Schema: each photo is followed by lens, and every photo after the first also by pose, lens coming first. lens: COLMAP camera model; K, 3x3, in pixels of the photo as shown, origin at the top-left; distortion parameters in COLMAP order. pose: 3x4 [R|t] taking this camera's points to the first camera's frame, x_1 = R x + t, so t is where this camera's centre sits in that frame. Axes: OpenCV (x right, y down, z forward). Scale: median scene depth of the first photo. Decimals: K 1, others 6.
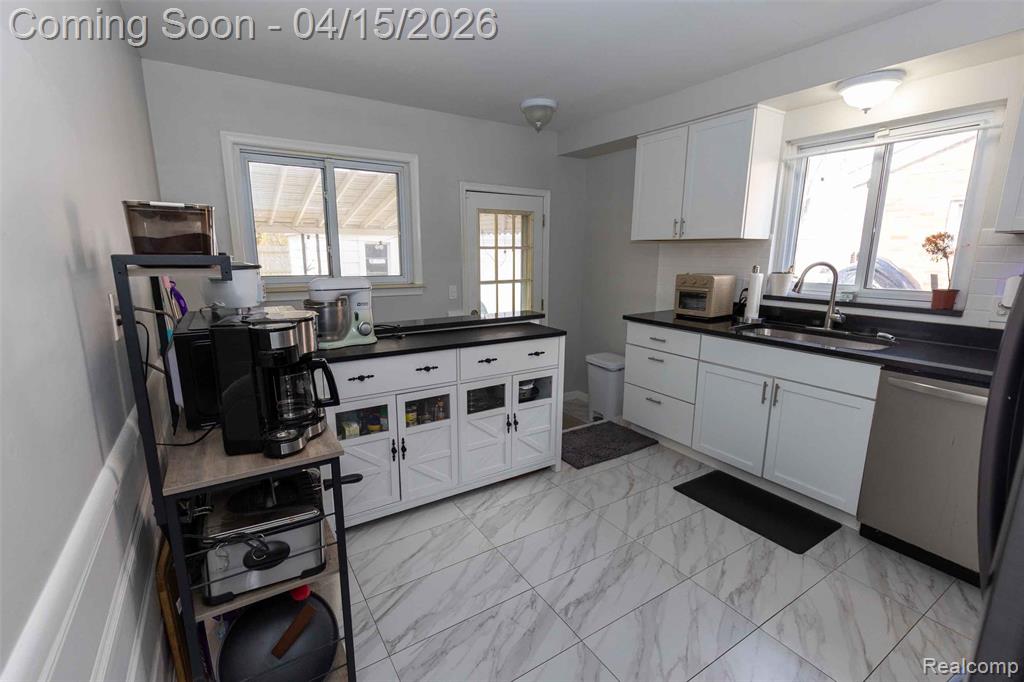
lens RADIAL K [[457.4, 0, 512.6], [0, 457.4, 343.7], [0, 0, 1]] dist [0.008570, -0.001042]
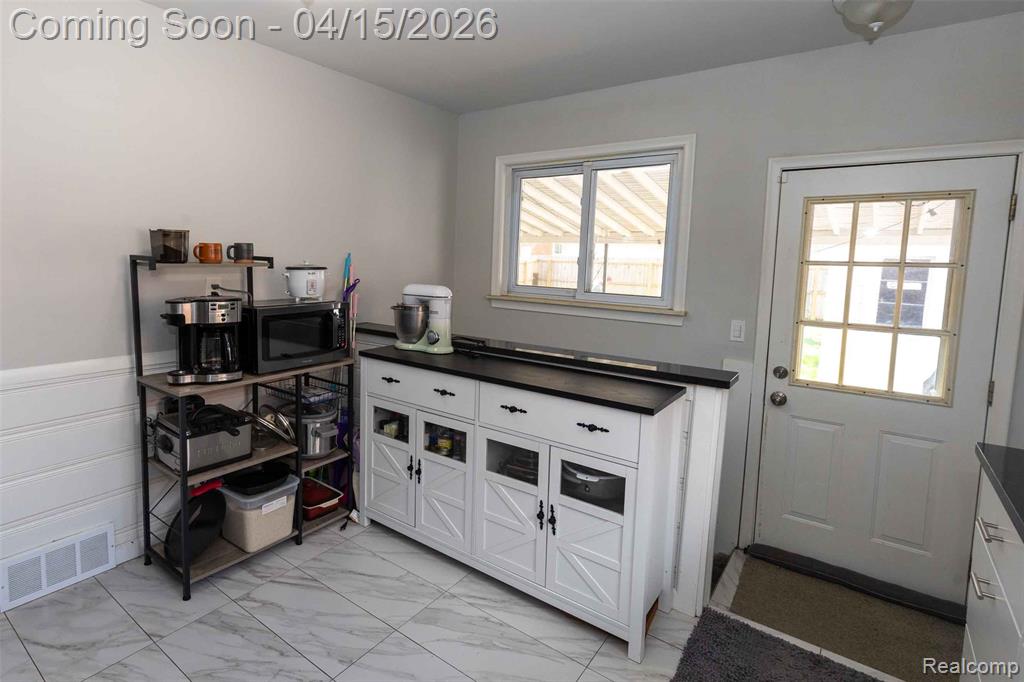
lens RADIAL K [[560.8, 0, 461.8], [0, 560.8, 306.5], [0, 0, 1]] dist [0.001012, -0.000243]
pose [[0.301913, 0.090283, -0.949051, 0.684823], [-0.212323, 0.976870, 0.025385, -0.116718], [0.929391, 0.193841, 0.314099, 0.550431]]
